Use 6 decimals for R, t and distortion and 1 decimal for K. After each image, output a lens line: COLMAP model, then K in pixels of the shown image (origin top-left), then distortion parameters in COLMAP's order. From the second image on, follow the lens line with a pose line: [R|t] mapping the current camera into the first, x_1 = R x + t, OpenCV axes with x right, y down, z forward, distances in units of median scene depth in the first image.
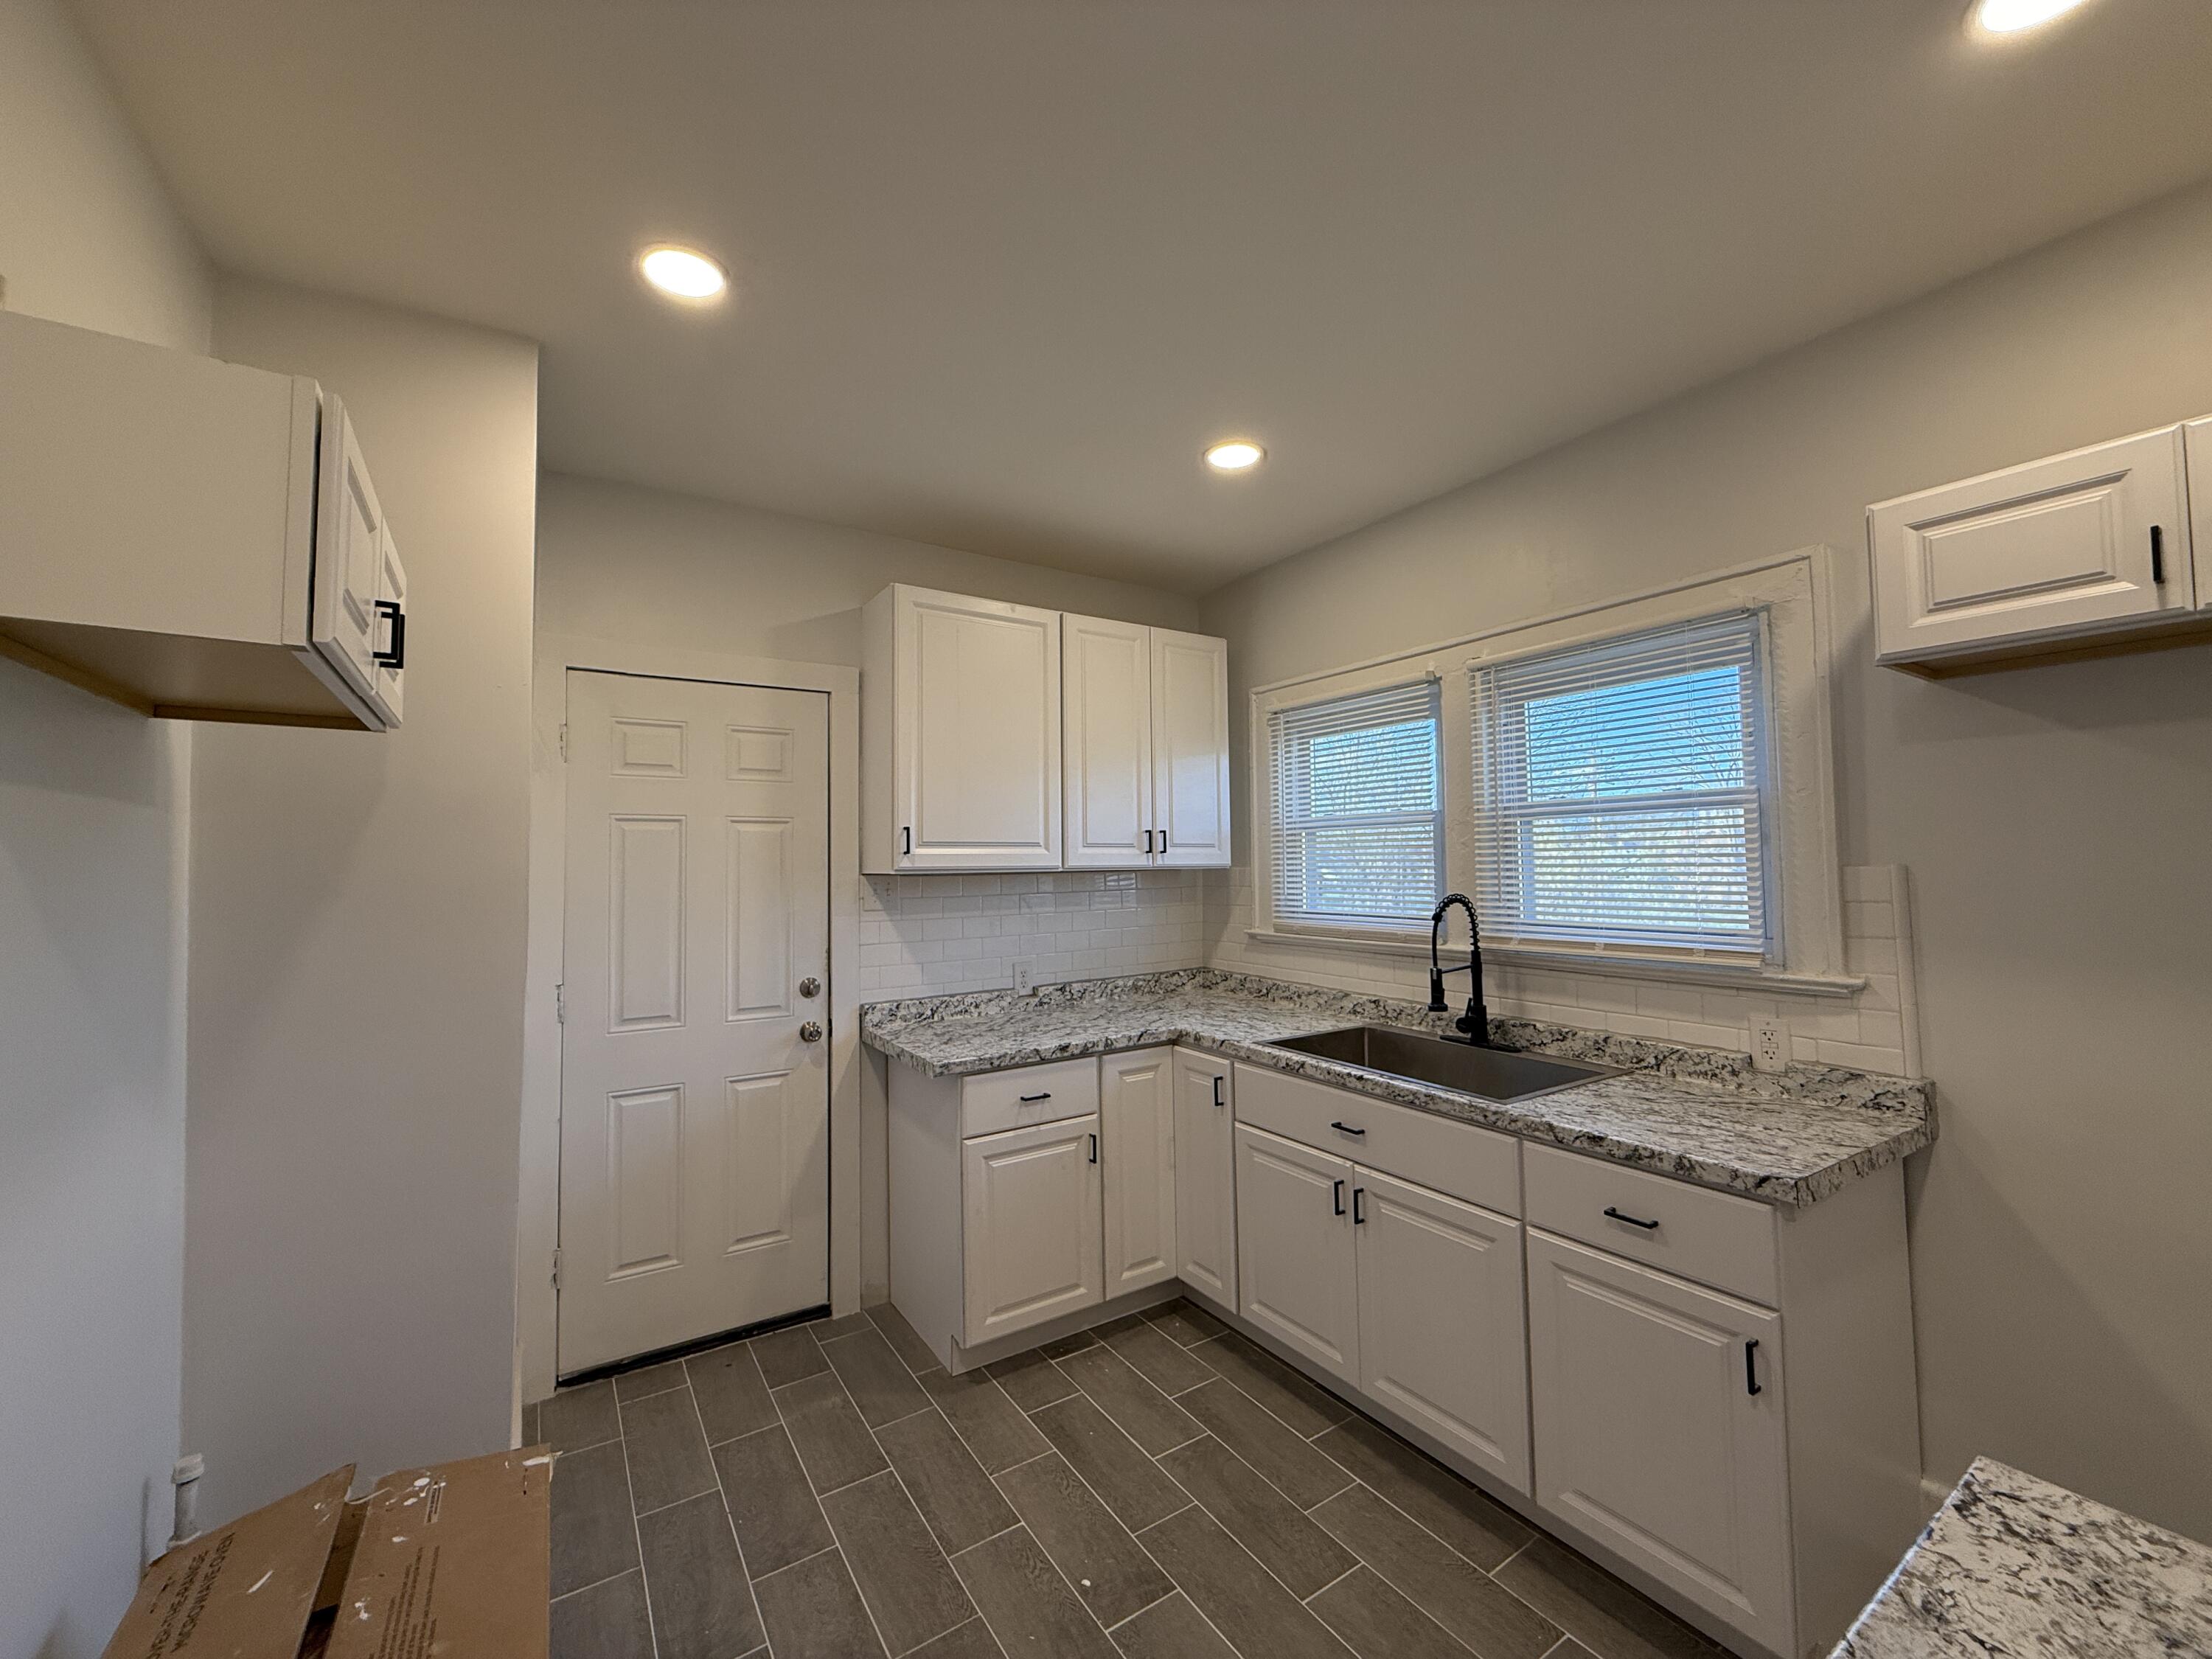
lens RADIAL K [[879.7, 0, 1100.5], [0, 879.7, 832.0], [0, 0, 1]] dist [-0.000046, 0.000152]
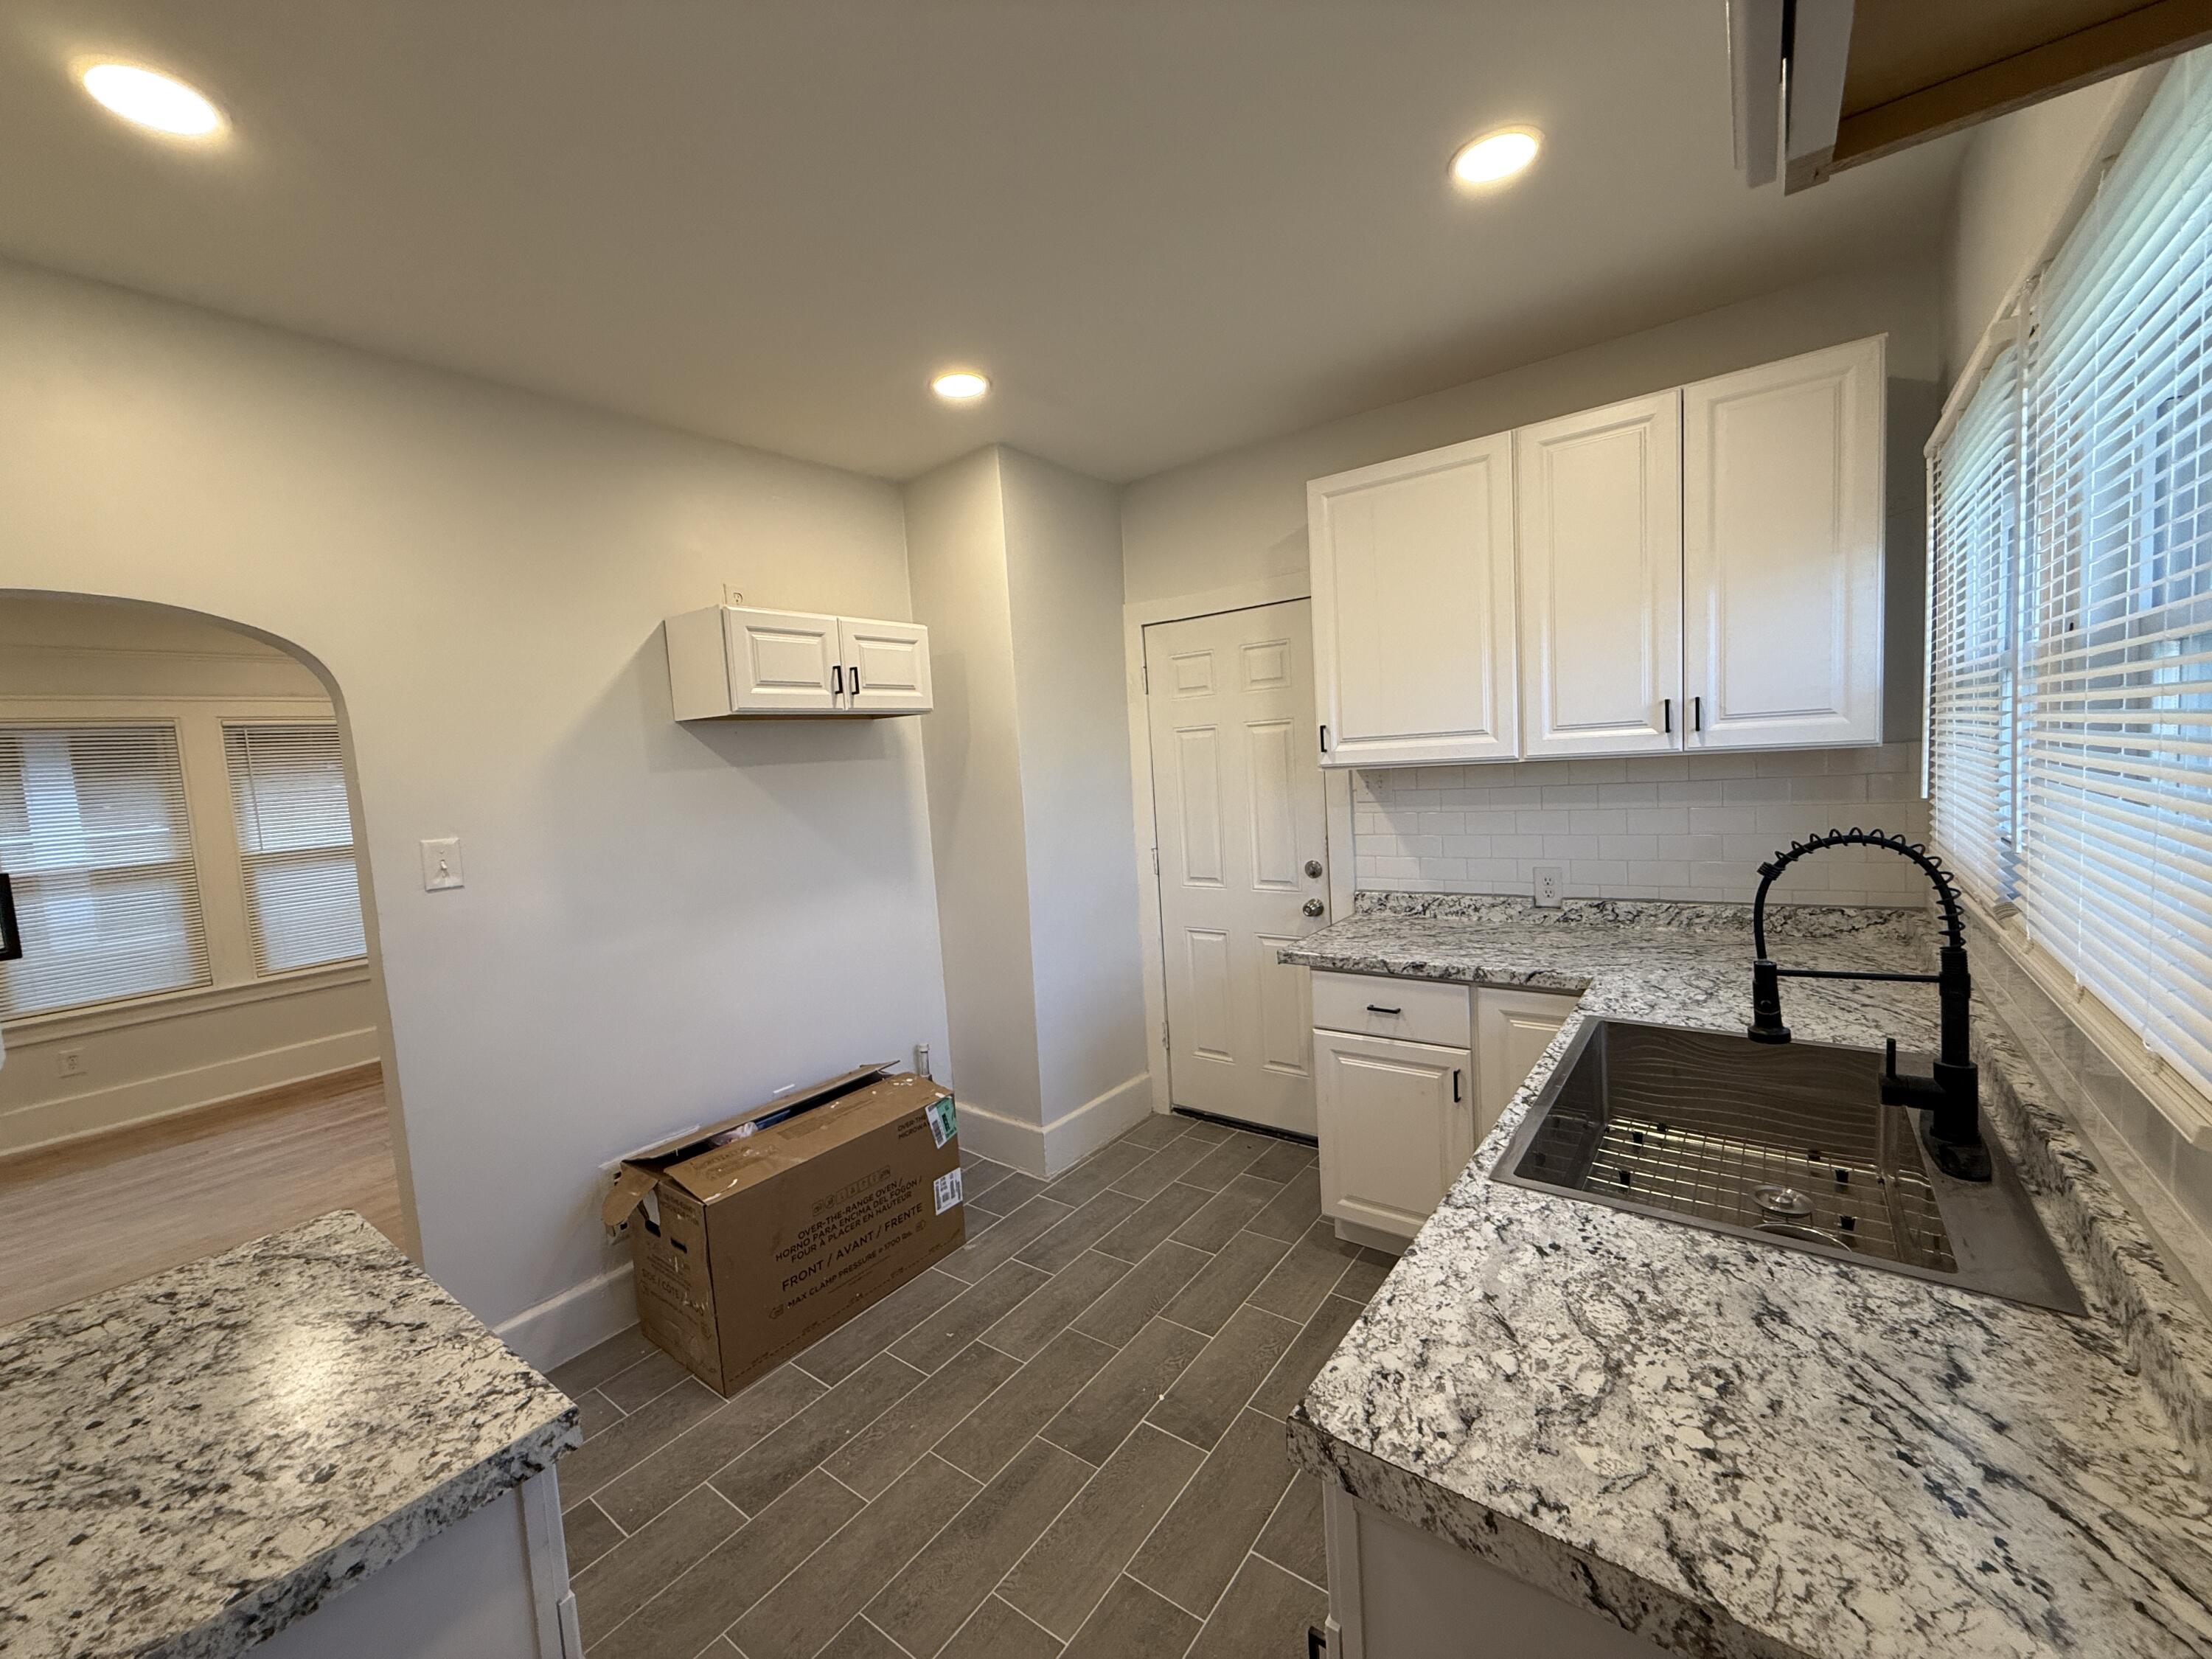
lens RADIAL K [[879.7, 0, 1100.5], [0, 879.7, 832.0], [0, 0, 1]] dist [-0.000046, 0.000152]
pose [[0.341110, 0.070759, -0.937357, 0.715839], [0.094170, 0.989574, 0.108970, -0.020713], [0.935295, -0.125442, 0.330890, 0.434388]]
